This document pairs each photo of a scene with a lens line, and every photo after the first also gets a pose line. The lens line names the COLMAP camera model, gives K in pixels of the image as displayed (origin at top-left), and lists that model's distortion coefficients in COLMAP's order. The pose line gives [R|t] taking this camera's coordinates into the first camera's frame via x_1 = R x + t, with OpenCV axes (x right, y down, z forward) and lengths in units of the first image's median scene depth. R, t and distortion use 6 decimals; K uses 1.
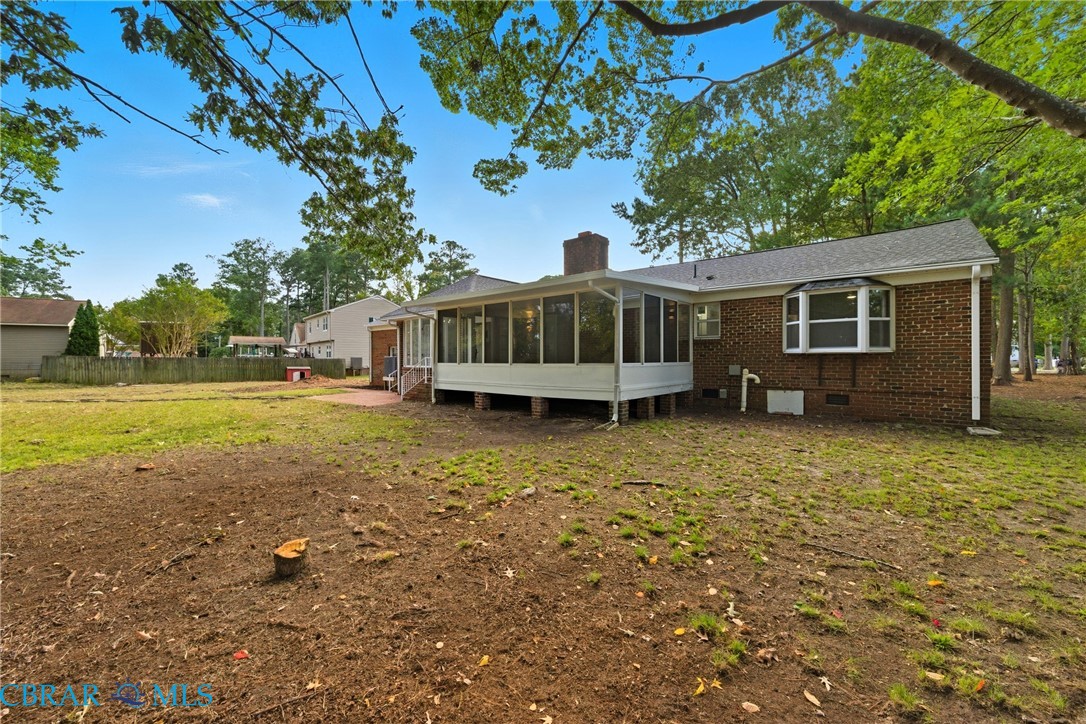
lens RADIAL K [[424.8, 0, 548.2], [0, 424.8, 363.9], [0, 0, 1]] dist [0.000039, -0.000006]
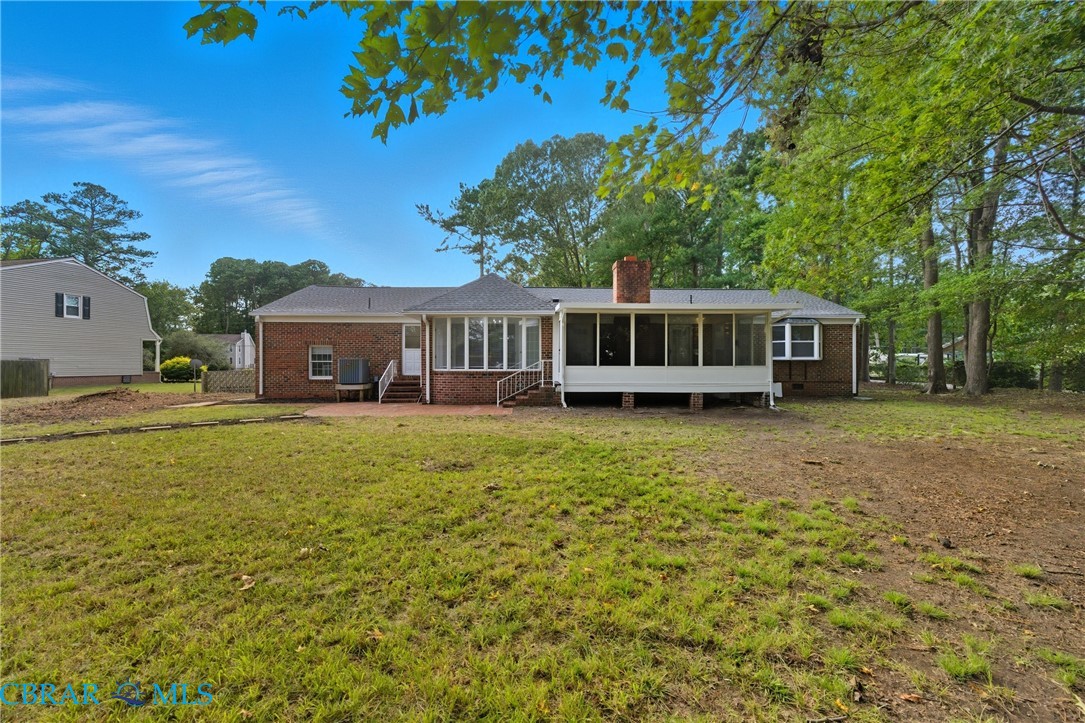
lens RADIAL K [[424.4, 0, 547.7], [0, 424.4, 363.4], [0, 0, 1]] dist [0.000039, -0.000006]
pose [[0.757741, 0.005519, 0.652532, -1.203628], [0.002951, 0.999925, -0.011884, 0.005553], [-0.652548, 0.010931, 0.757668, 0.344457]]
